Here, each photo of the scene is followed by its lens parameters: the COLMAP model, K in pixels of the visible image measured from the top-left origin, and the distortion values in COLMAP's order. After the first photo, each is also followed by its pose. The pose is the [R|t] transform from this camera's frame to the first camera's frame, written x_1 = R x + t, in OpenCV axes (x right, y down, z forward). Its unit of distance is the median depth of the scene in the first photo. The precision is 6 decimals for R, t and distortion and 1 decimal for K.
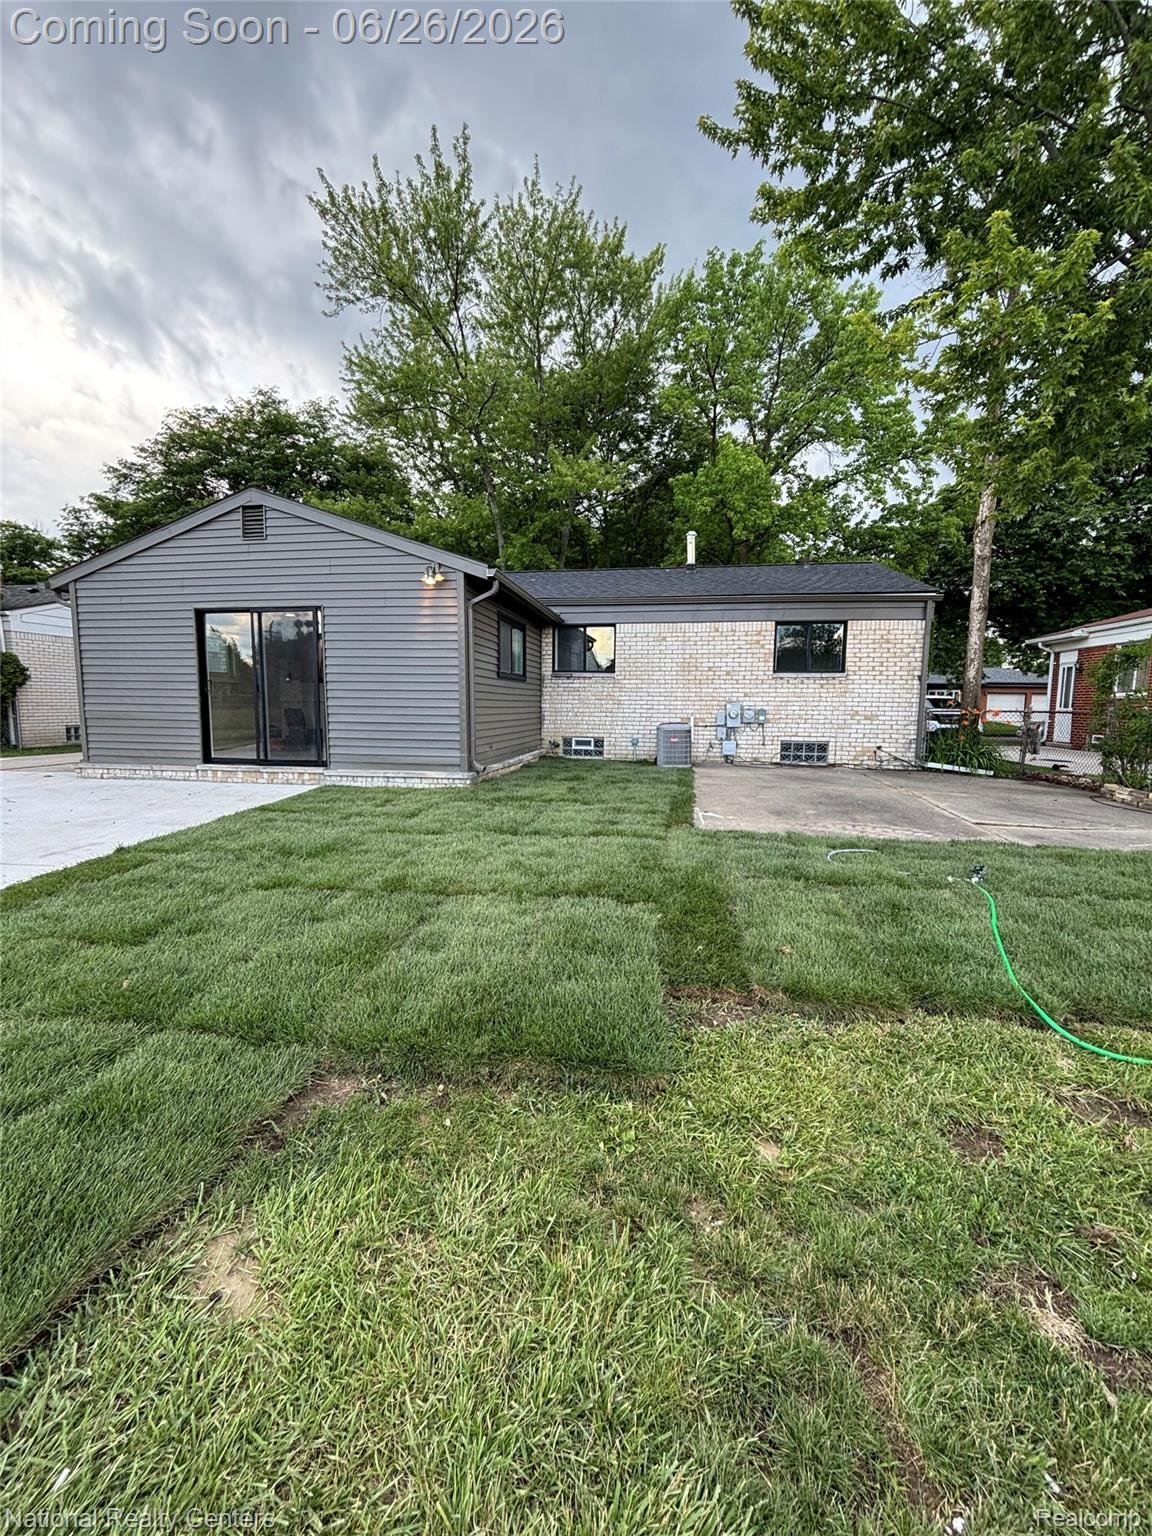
lens RADIAL K [[617.9, 0, 584.6], [0, 617.9, 767.7], [0, 0, 1]] dist [0.000199, 0.000213]
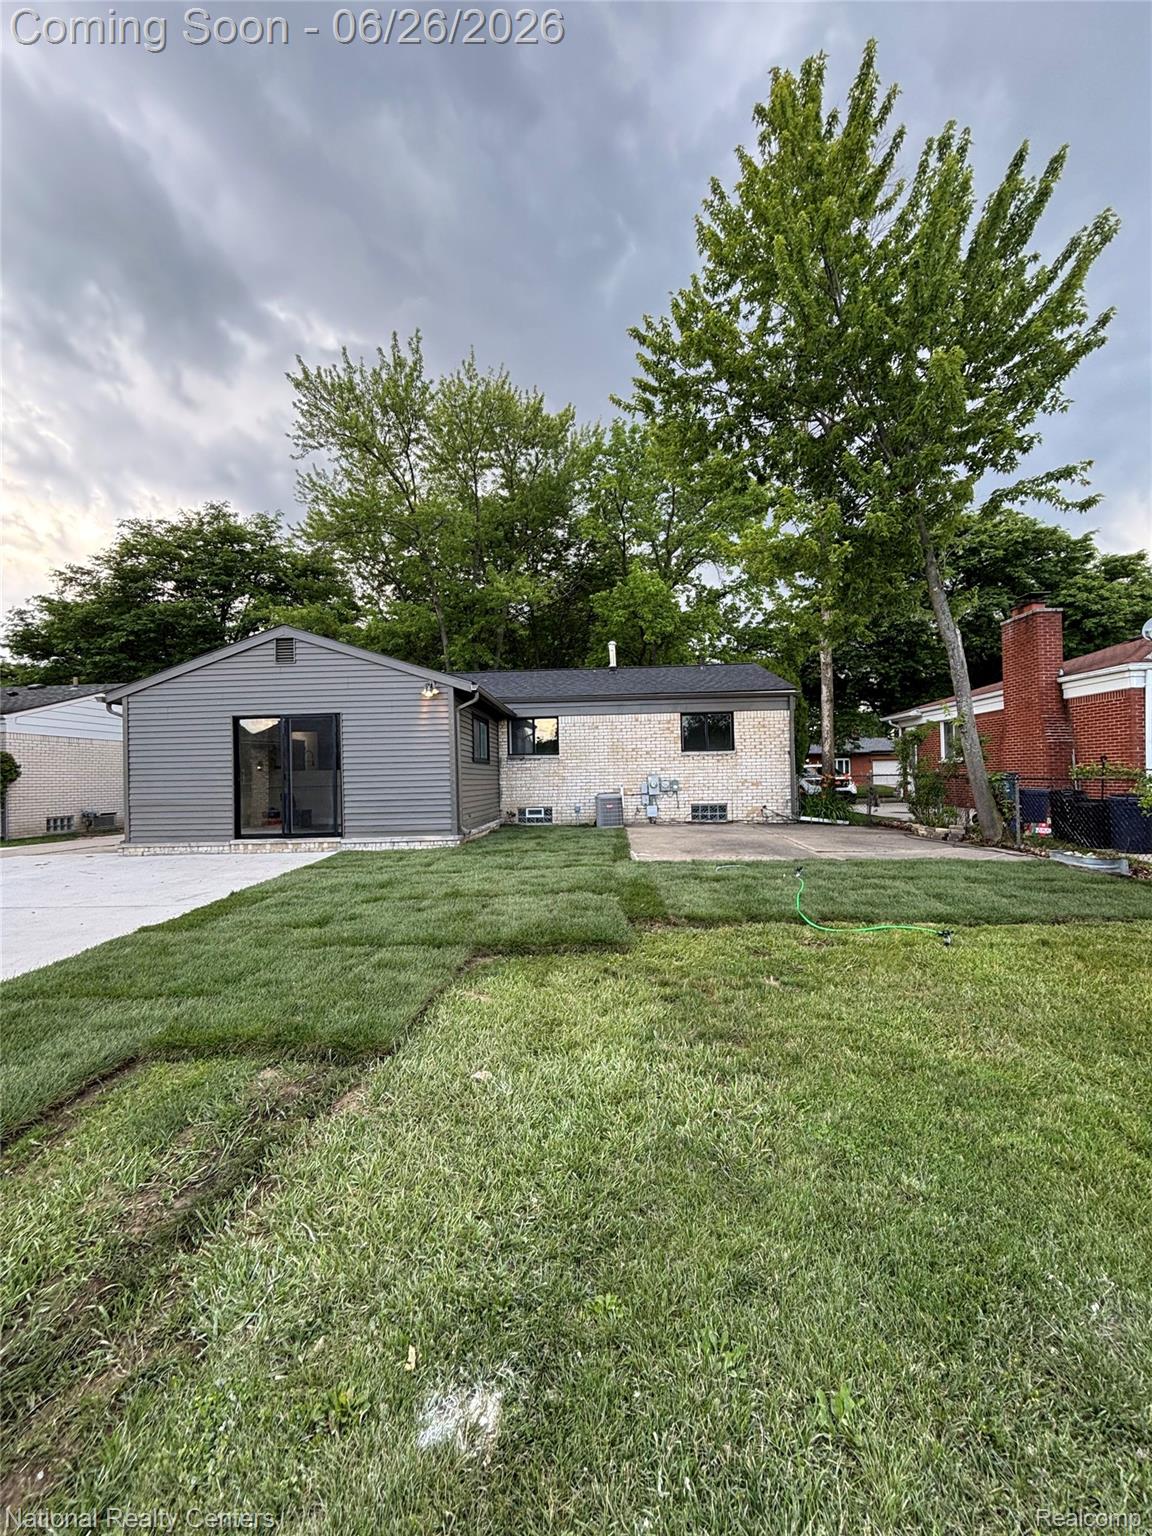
lens RADIAL K [[617.9, 0, 583.3], [0, 617.9, 771.8], [0, 0, 1]] dist [0.000199, 0.000213]
pose [[0.991991, -0.031710, 0.122261, -0.045827], [0.045729, 0.992472, -0.113619, 0.019832], [-0.117738, 0.118299, 0.985973, -0.193251]]
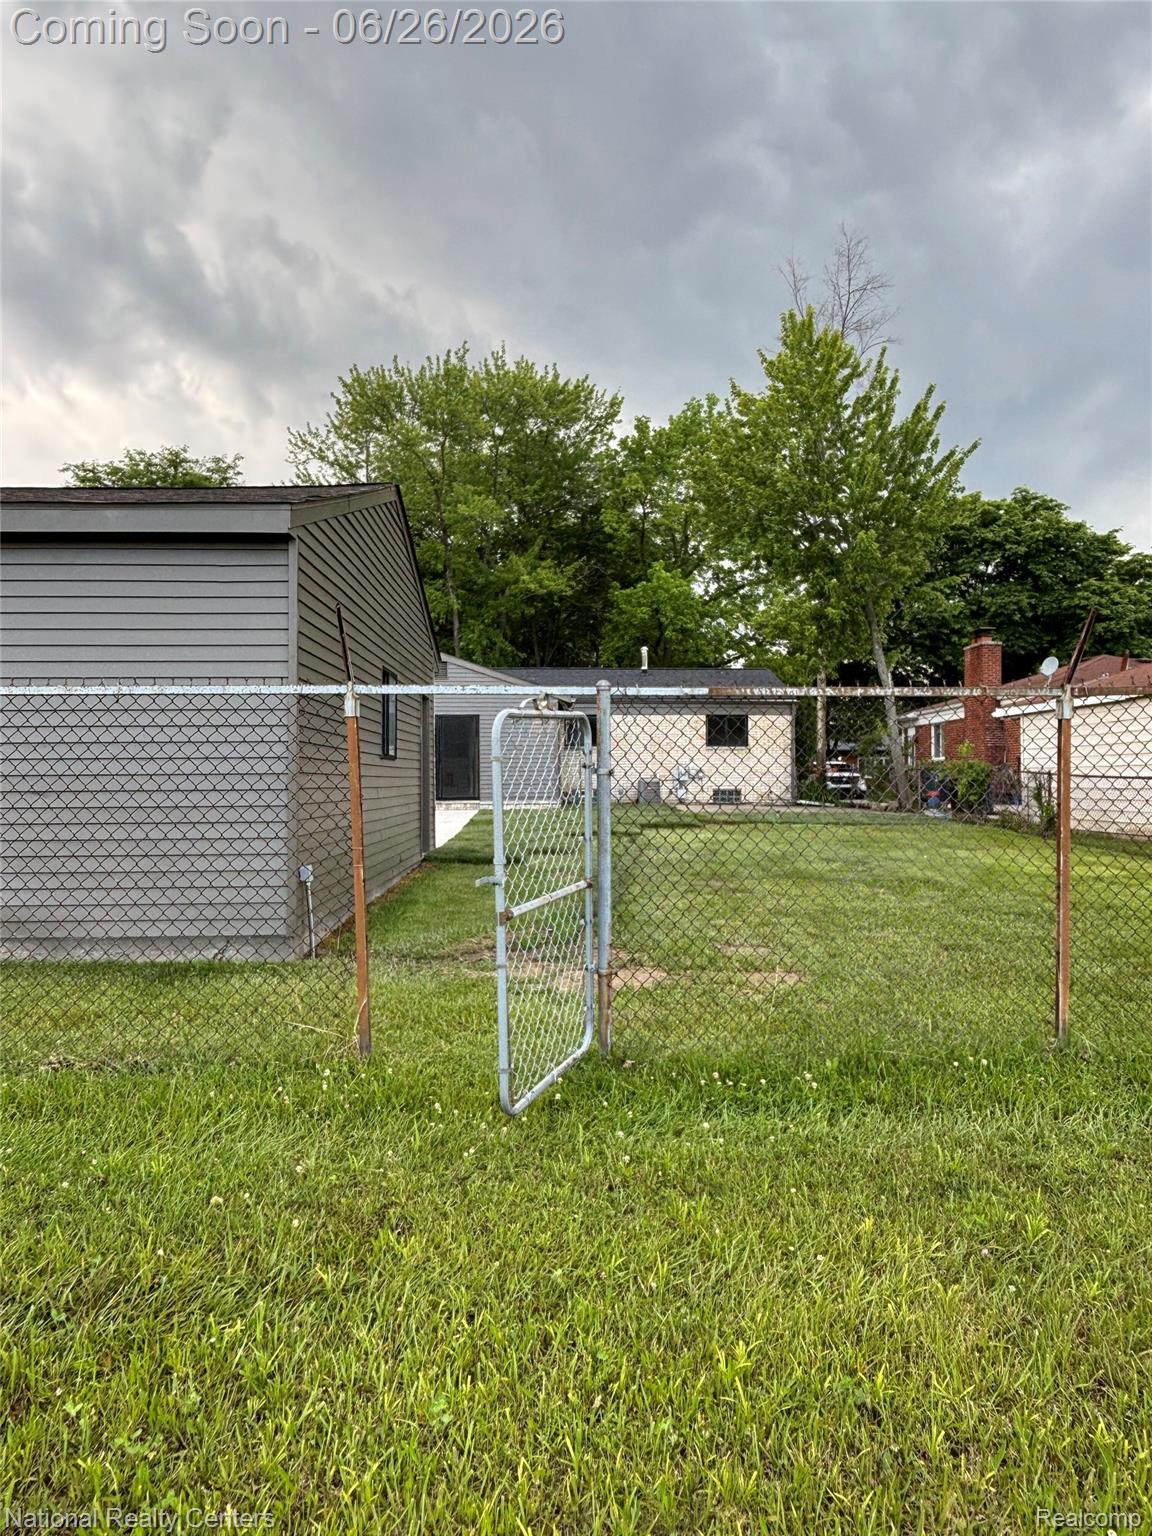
lens RADIAL K [[1007.1, 0, 578.2], [0, 1007.1, 770.3], [0, 0, 1]] dist [0.010180, 0.000886]
pose [[0.981787, -0.009035, 0.189772, -0.413240], [0.030540, 0.993384, -0.110703, 0.149604], [-0.187516, 0.114482, 0.975567, -1.182649]]
